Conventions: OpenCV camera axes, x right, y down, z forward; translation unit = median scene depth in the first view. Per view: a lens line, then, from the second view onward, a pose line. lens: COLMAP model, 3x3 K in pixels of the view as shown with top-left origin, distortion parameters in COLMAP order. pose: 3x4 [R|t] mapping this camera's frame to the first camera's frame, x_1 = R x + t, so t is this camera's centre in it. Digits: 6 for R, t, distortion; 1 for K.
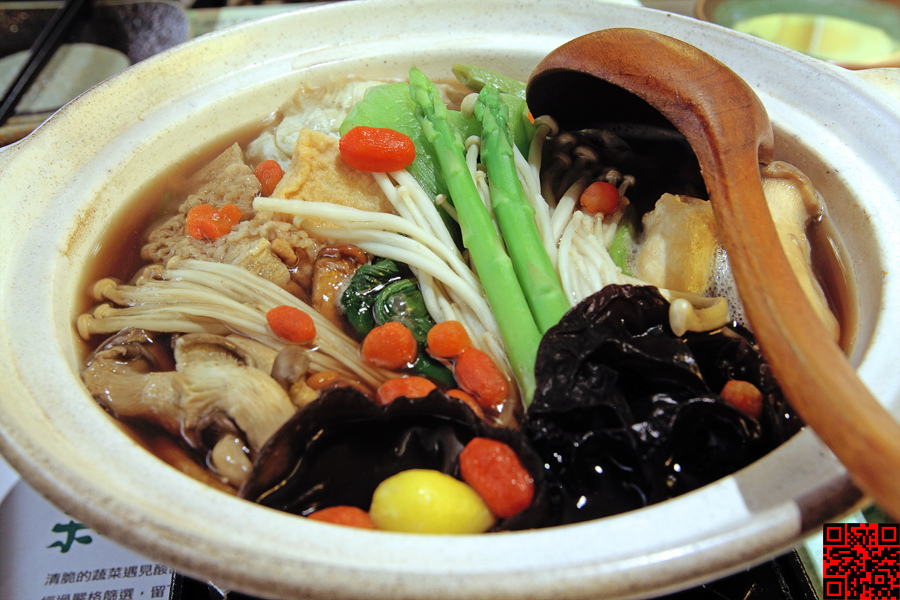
lens RADIAL K [[935.4, 0, 450.0], [0, 935.4, 300.0], [0, 0, 1]] dist [-0.020996, -0.001349]
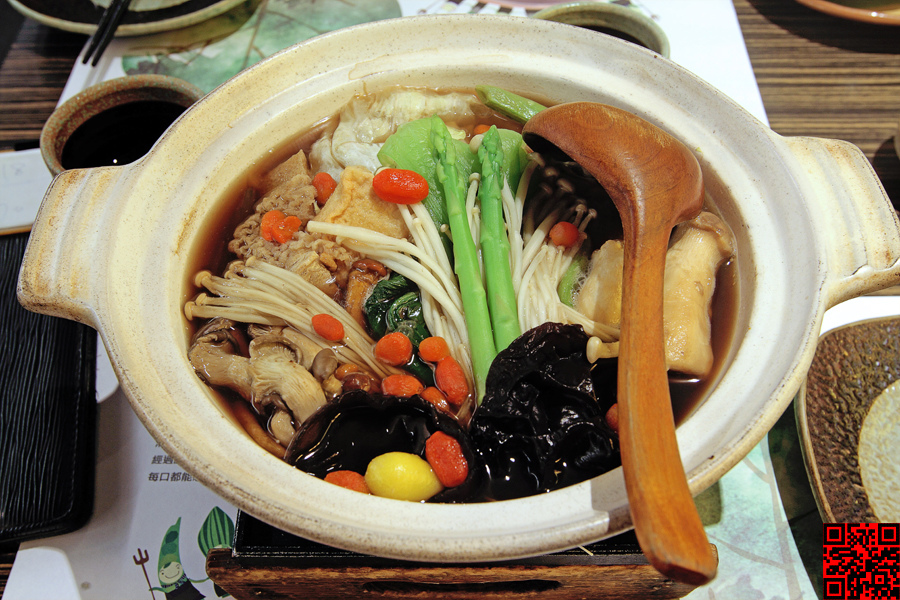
lens RADIAL K [[935.4, 0, 450.0], [0, 935.4, 300.0], [0, 0, 1]] dist [-0.020996, -0.001349]
pose [[0.993556, 0.086182, -0.073619, 0.113513], [-0.069117, 0.975447, 0.209108, -0.308492], [0.089833, -0.202672, 0.975117, -0.367529]]
